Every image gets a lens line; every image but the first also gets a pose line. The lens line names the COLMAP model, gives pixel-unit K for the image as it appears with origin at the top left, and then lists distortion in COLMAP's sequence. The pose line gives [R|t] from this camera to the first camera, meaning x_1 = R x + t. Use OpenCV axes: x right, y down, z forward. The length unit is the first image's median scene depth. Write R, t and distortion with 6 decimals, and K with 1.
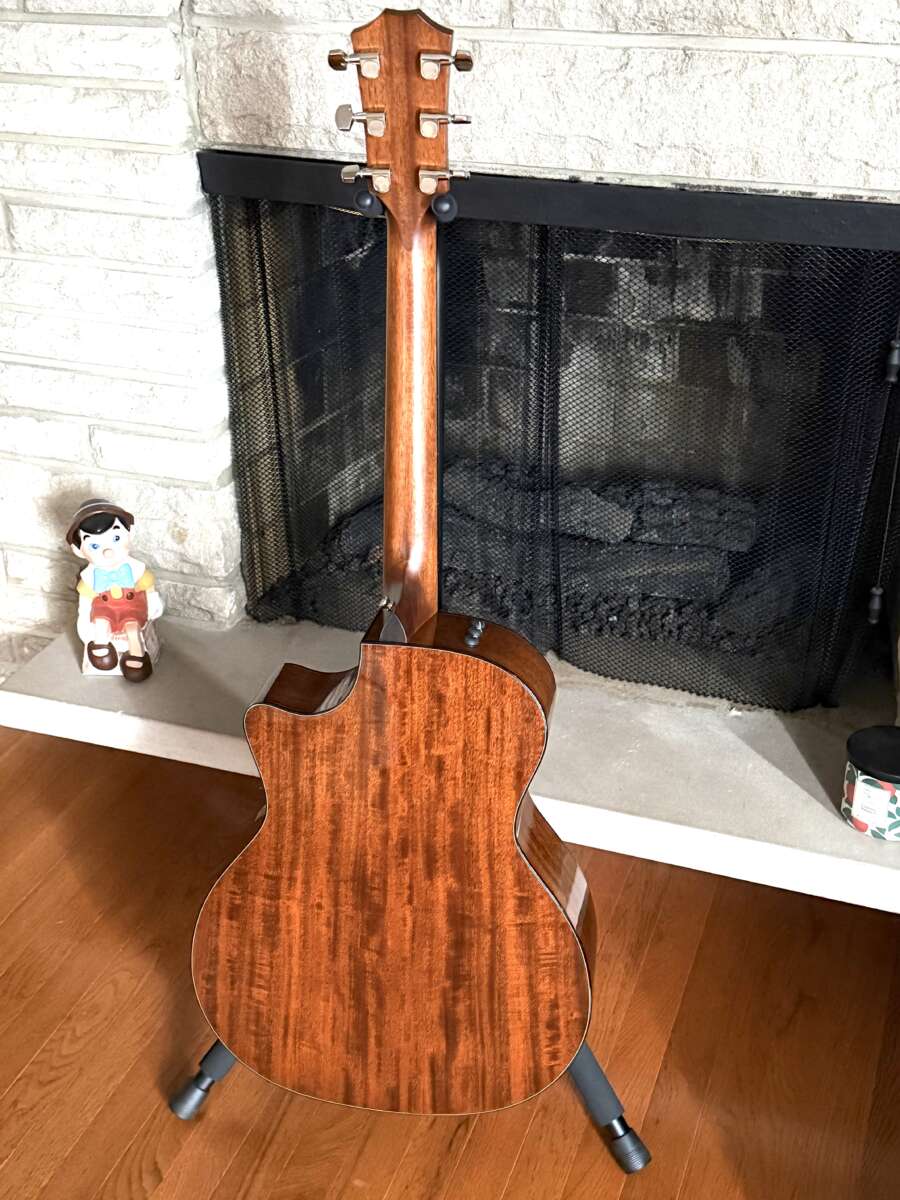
lens RADIAL K [[1463.6, 0, 447.6], [0, 1463.6, 602.3], [0, 0, 1]] dist [0.094977, 0.000000]
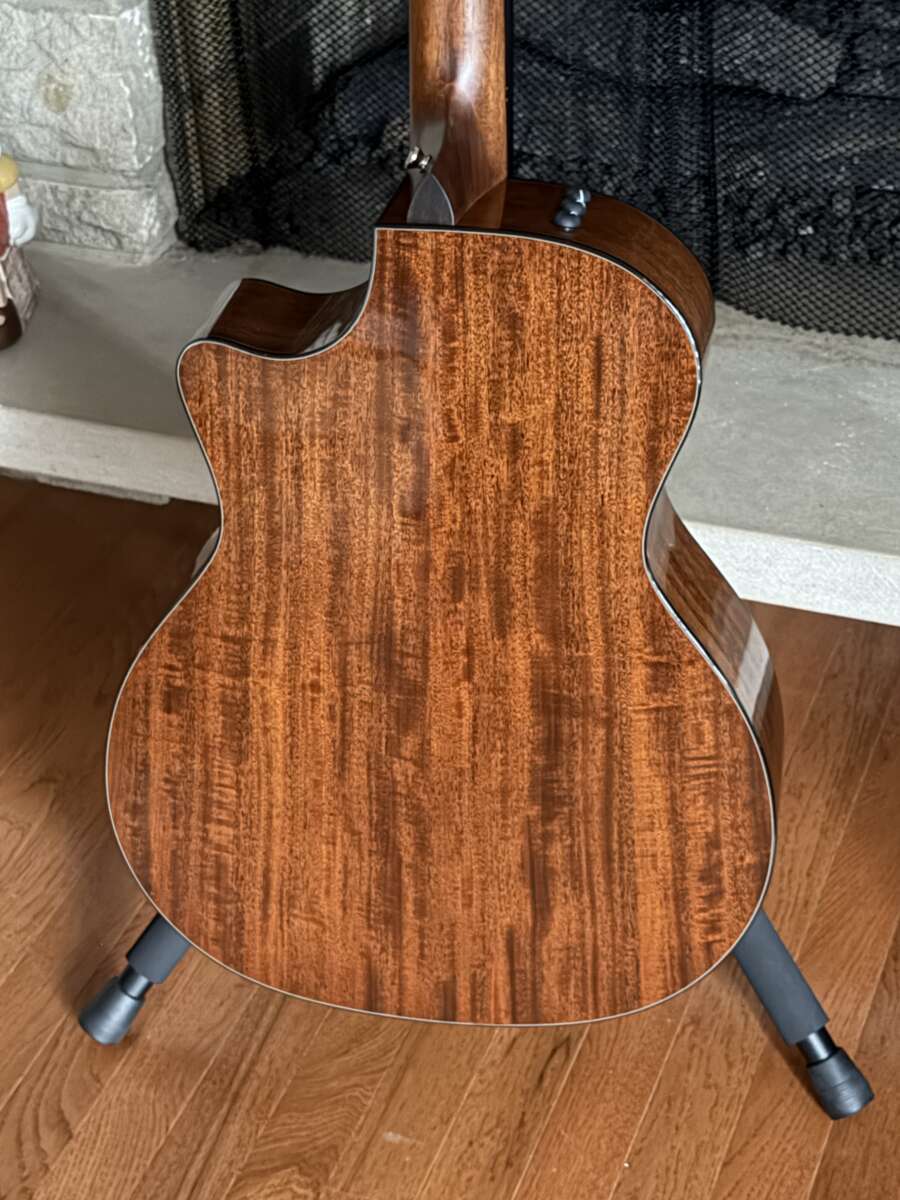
lens RADIAL K [[2385.4, 0, 444.9], [0, 2385.4, 598.8], [0, 0, 1]] dist [0.140334, 0.000000]
pose [[0.999427, -0.015553, -0.030074, -0.004443], [0.019105, 0.992382, 0.121705, 0.045340], [0.027952, -0.122210, 0.992111, 0.040529]]
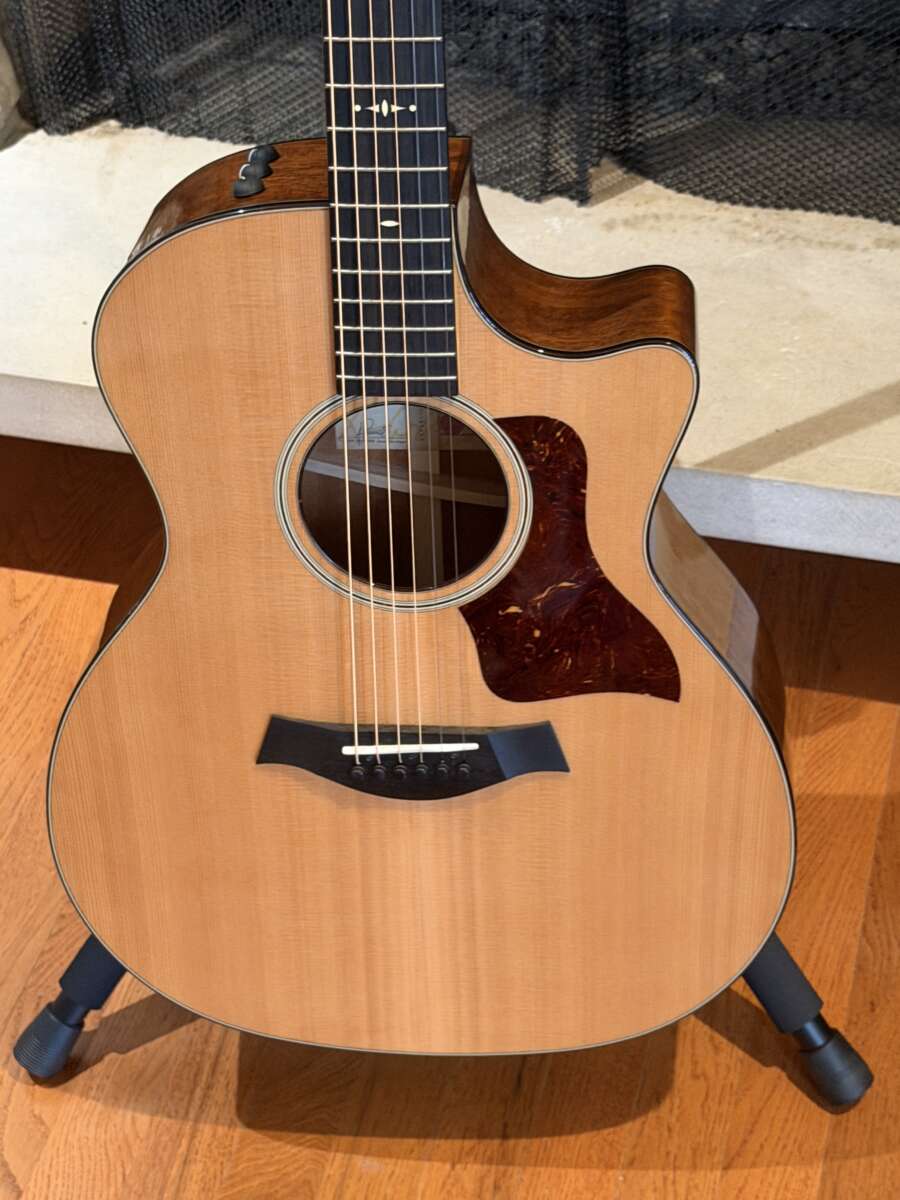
lens RADIAL K [[2246.6, 0, 440.5], [0, 2246.6, 621.5], [0, 0, 1]] dist [0.155686, 0.000000]
pose [[0.995488, -0.085388, 0.041378, -0.045470], [0.070257, 0.956420, 0.283416, -0.049470], [-0.063775, -0.279231, 0.958104, 0.198219]]
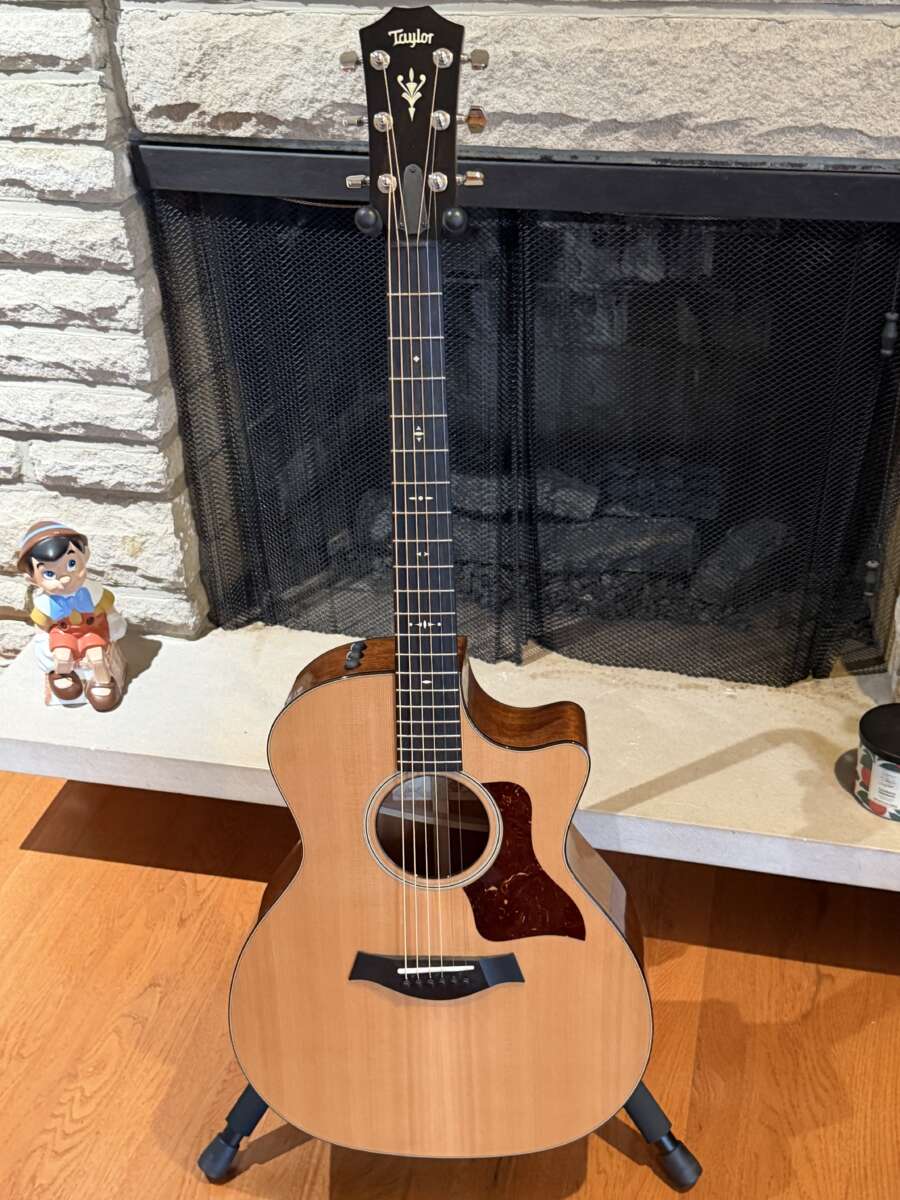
lens RADIAL K [[1392.2, 0, 450.0], [0, 1392.2, 597.1], [0, 0, 1]] dist [0.060271, 0.000000]
pose [[0.993236, -0.079841, 0.084304, -0.069597], [0.074239, 0.994945, 0.067617, -0.071512], [-0.089276, -0.060901, 0.994143, 0.100094]]
